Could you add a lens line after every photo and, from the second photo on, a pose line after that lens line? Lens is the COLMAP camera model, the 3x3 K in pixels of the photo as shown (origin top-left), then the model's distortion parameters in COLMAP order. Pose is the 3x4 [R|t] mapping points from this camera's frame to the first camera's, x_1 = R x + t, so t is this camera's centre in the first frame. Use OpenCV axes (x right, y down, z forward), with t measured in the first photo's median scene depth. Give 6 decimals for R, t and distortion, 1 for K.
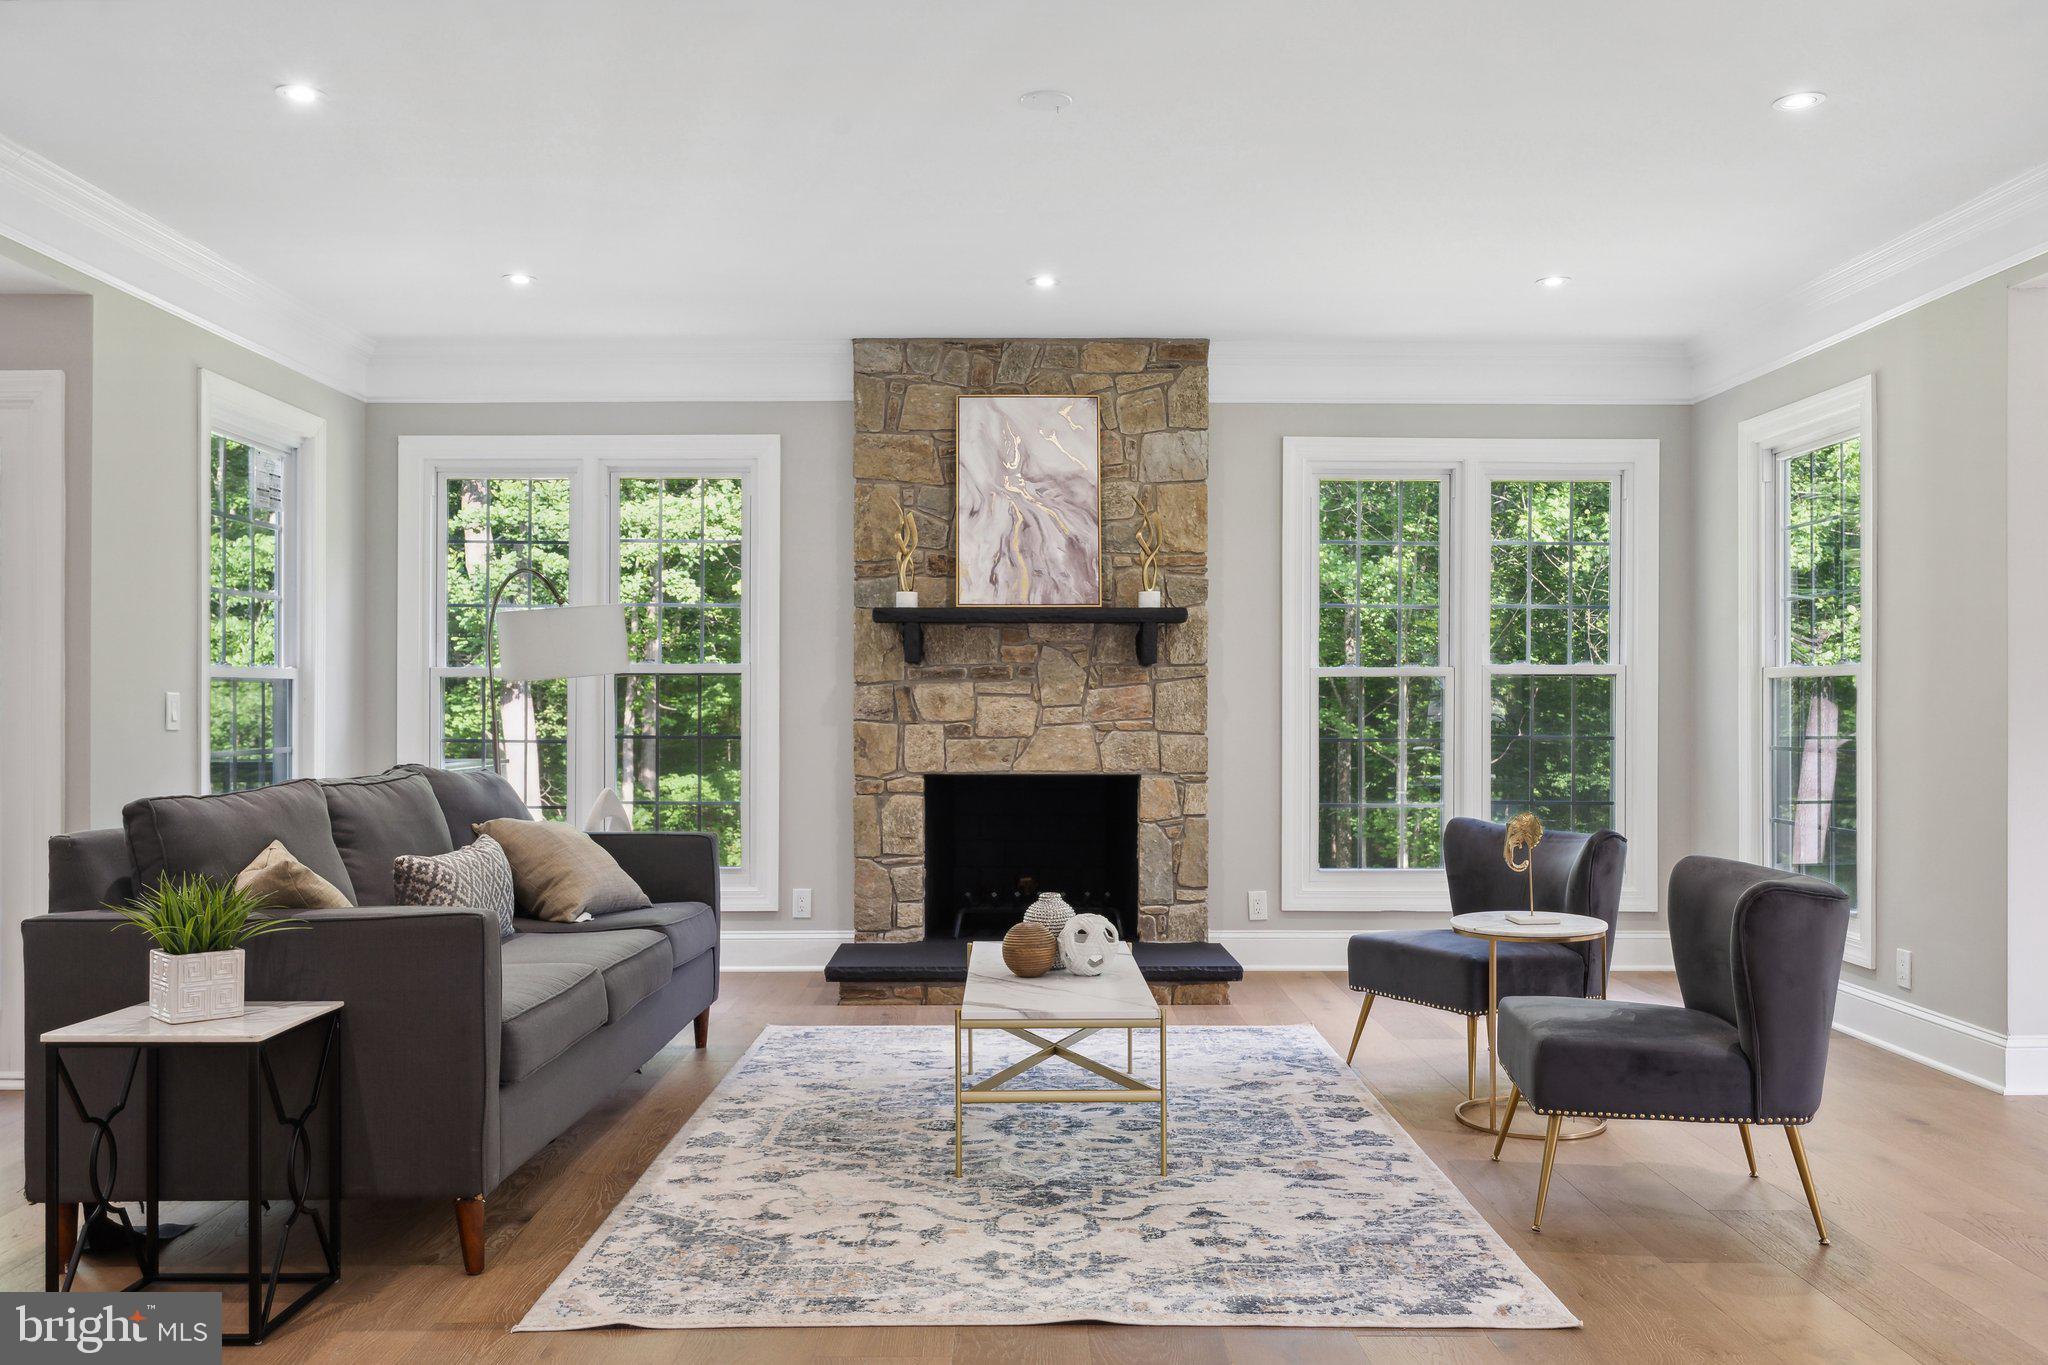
lens RADIAL K [[1573.9, 0, 1021.1], [0, 1573.9, 688.4], [0, 0, 1]] dist [0.000660, 0.004598]
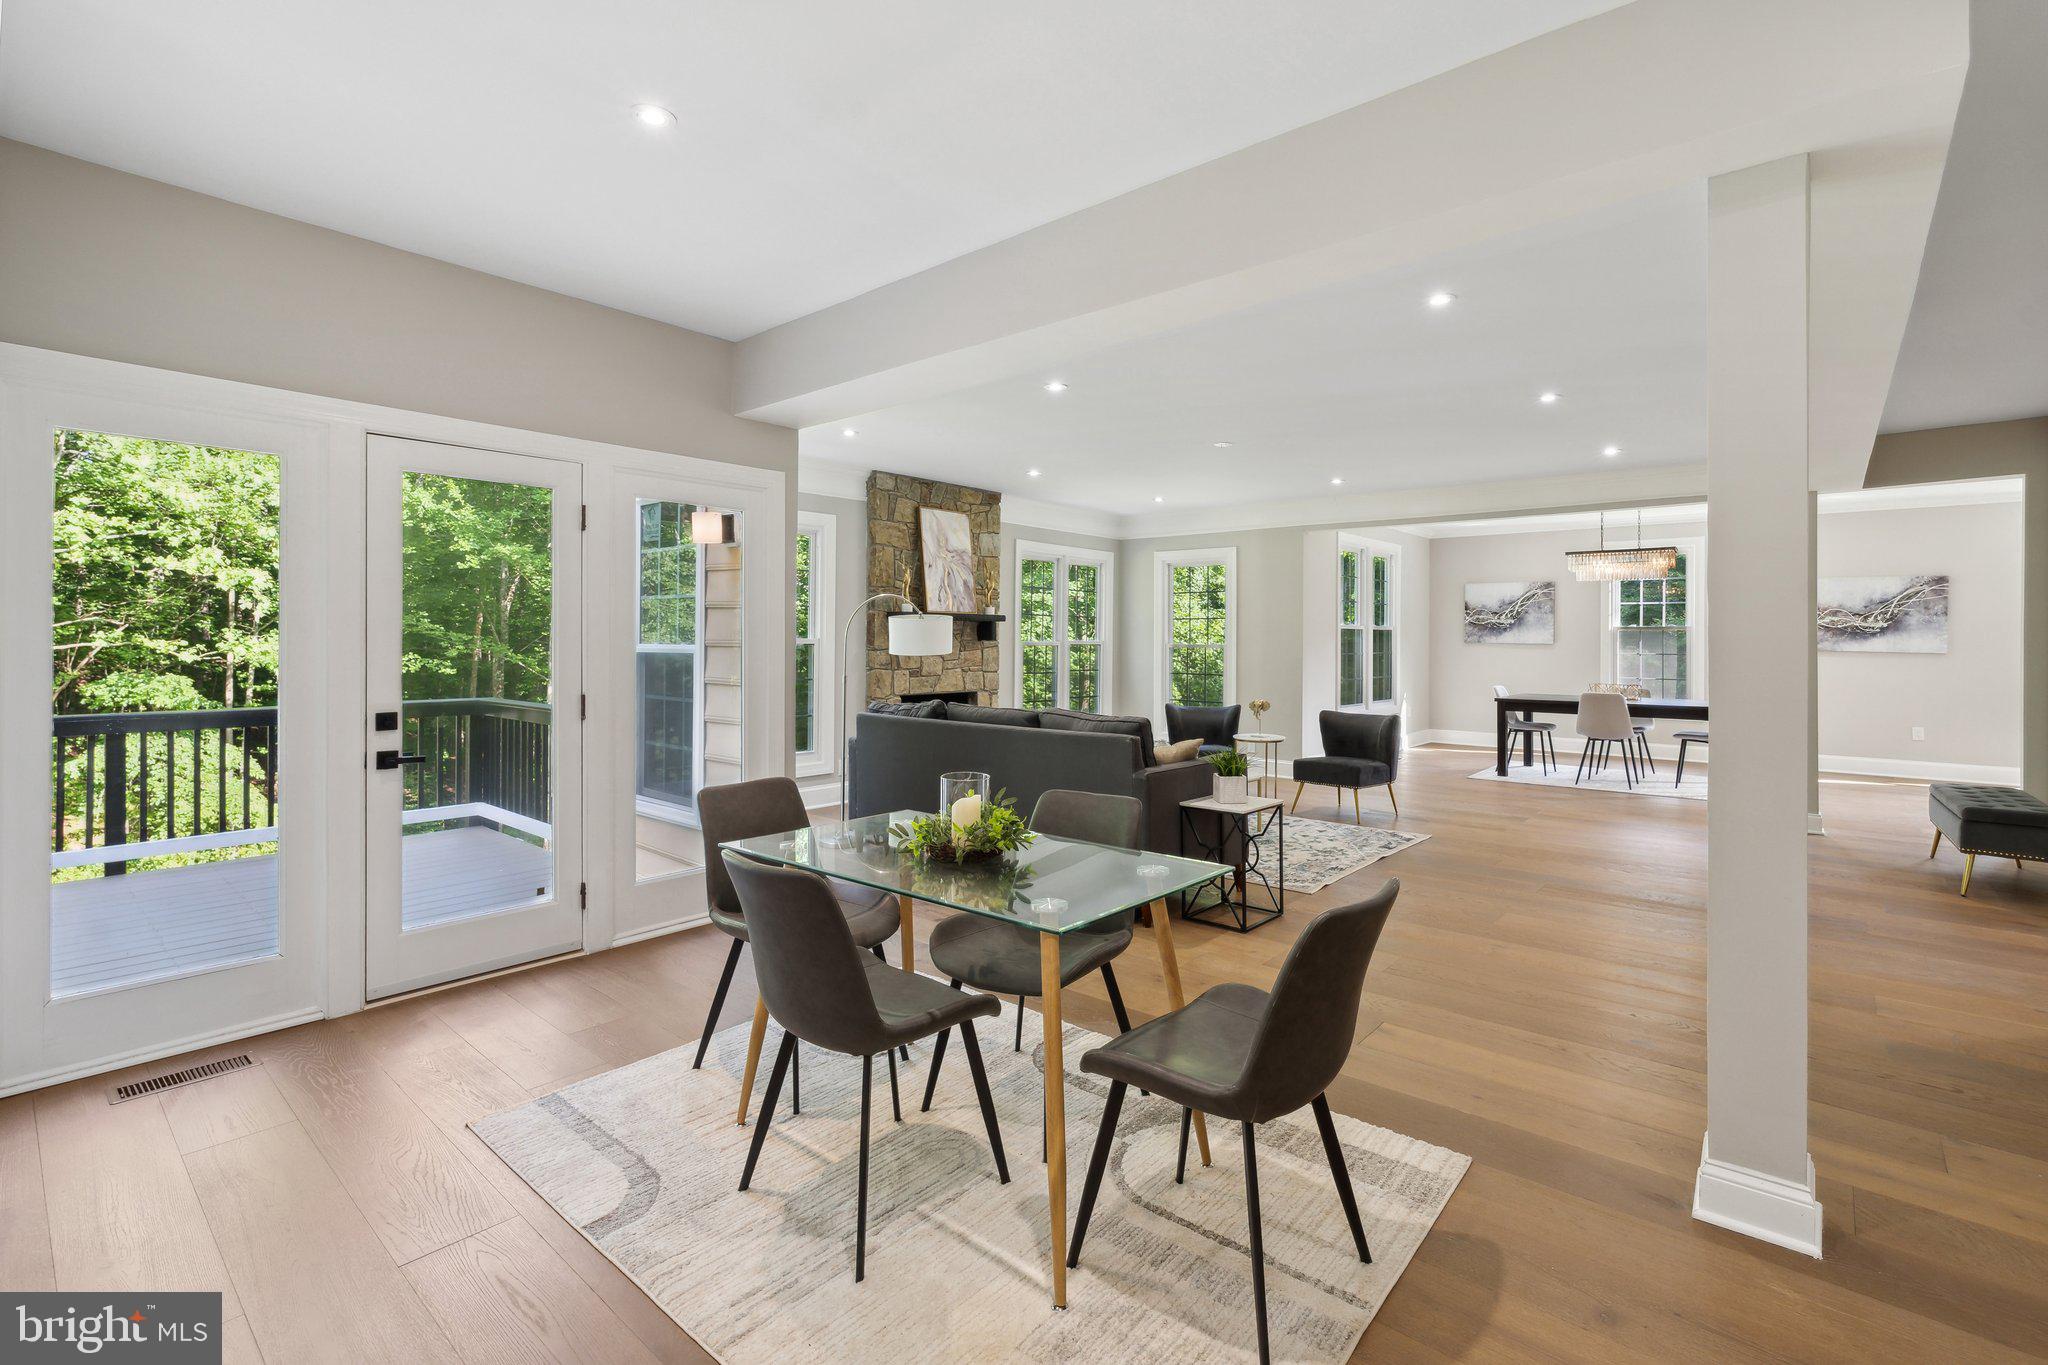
lens RADIAL K [[917.0, 0, 1023.4], [0, 917.0, 638.5], [0, 0, 1]] dist [-0.004394, -0.000105]
pose [[0.662710, 0.004965, 0.748860, -0.833378], [-0.012254, 0.999916, 0.004214, -0.024008], [-0.748776, -0.011969, 0.662715, 0.123765]]
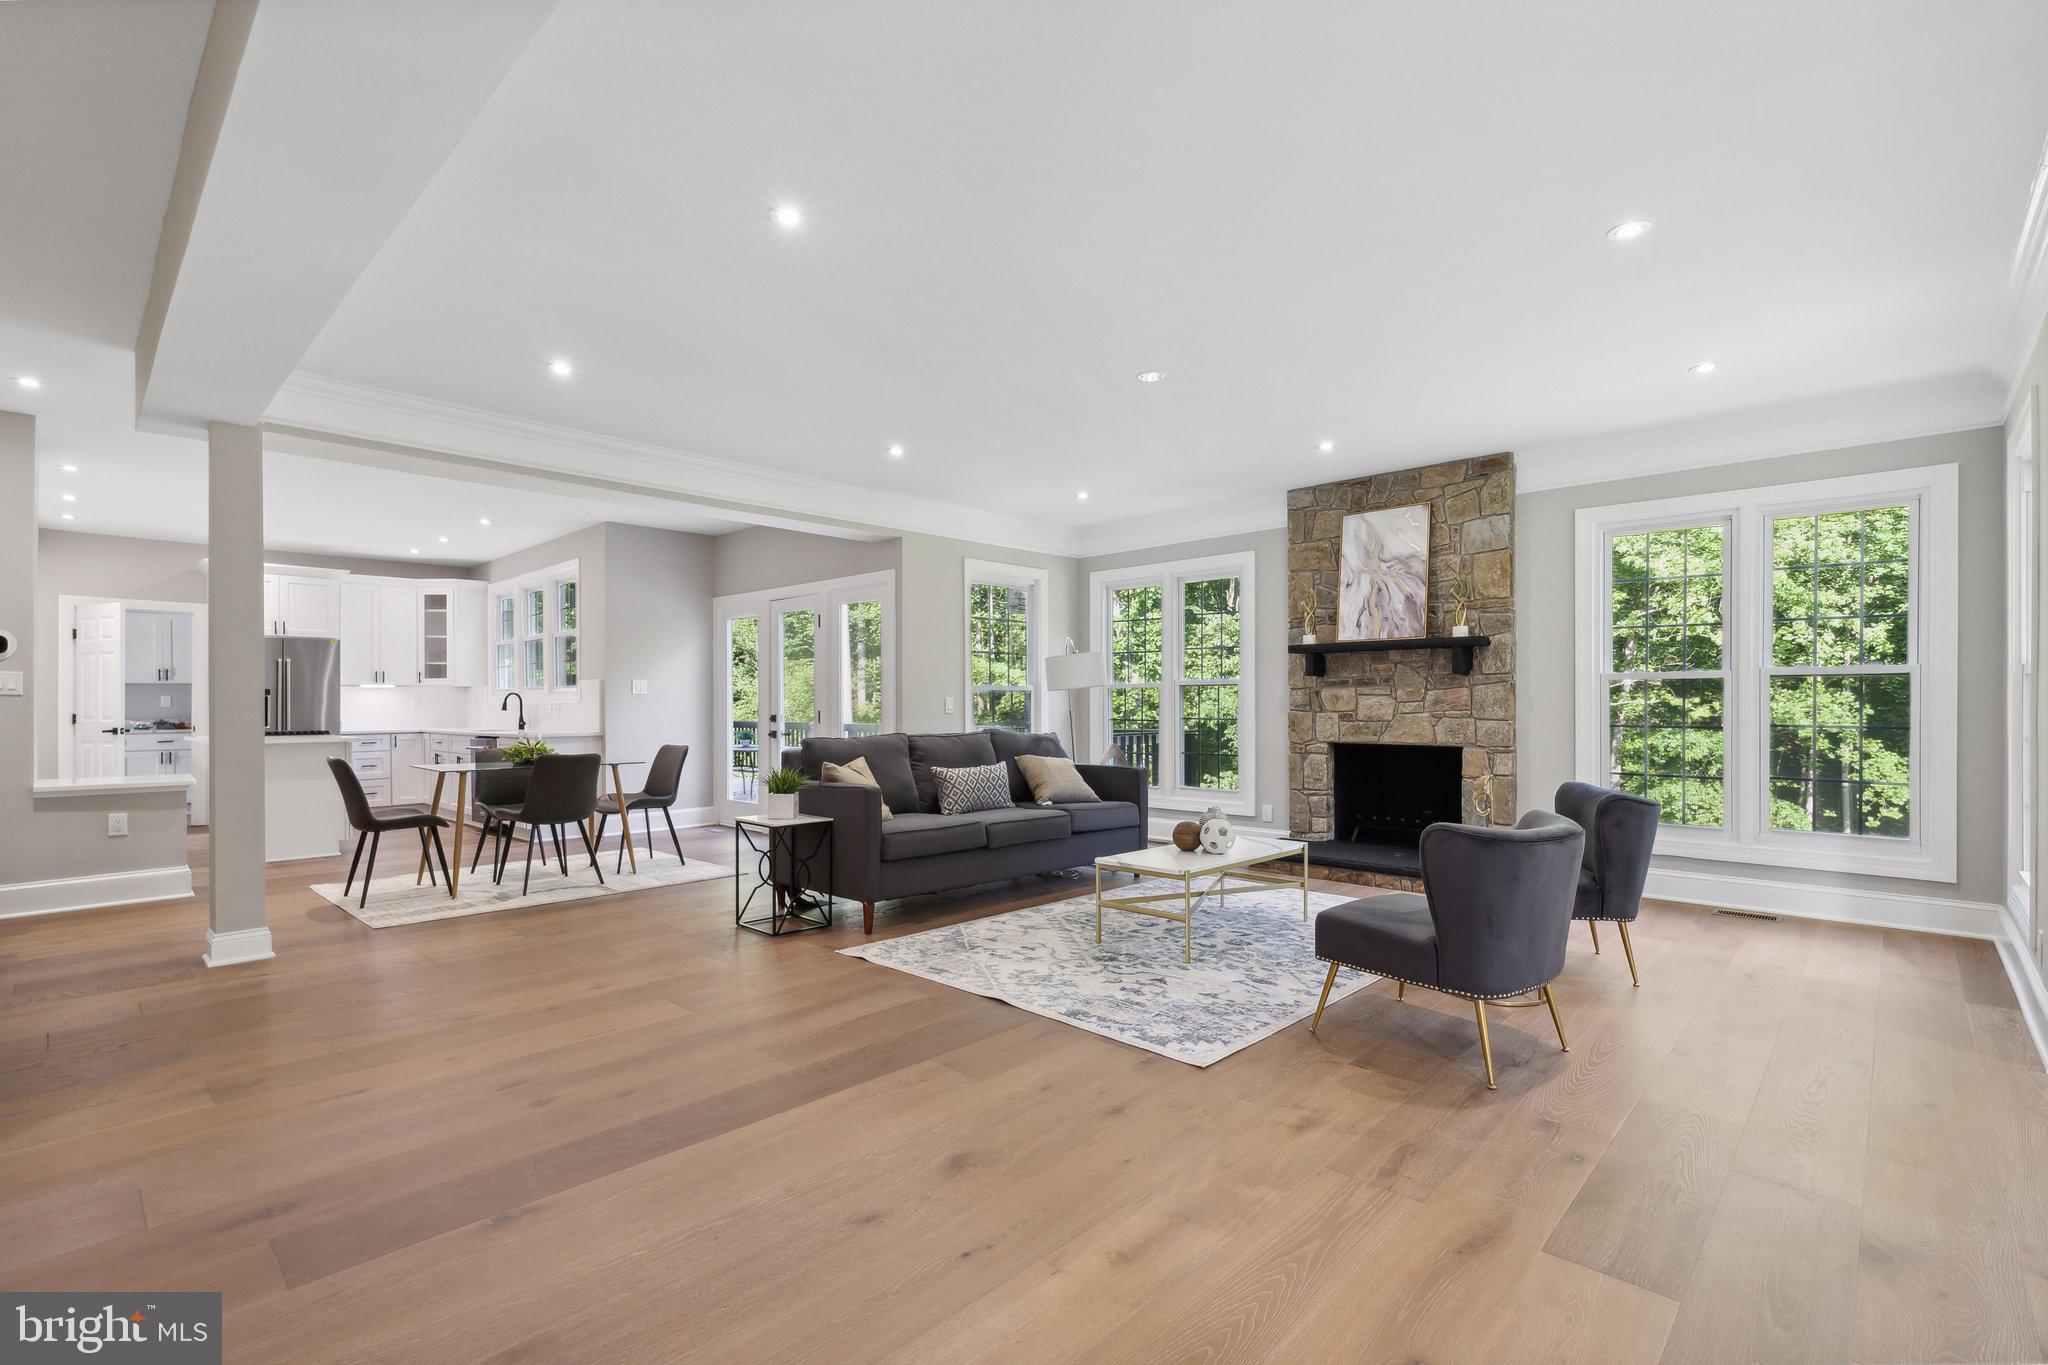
lens RADIAL K [[917.0, 0, 1023.8], [0, 917.0, 698.8], [0, 0, 1]] dist [-0.004394, -0.000105]
pose [[0.720831, -0.004995, -0.693093, 0.389059], [0.010130, 0.999943, 0.003329, 0.001253], [0.693037, -0.009421, 0.720840, 0.067838]]
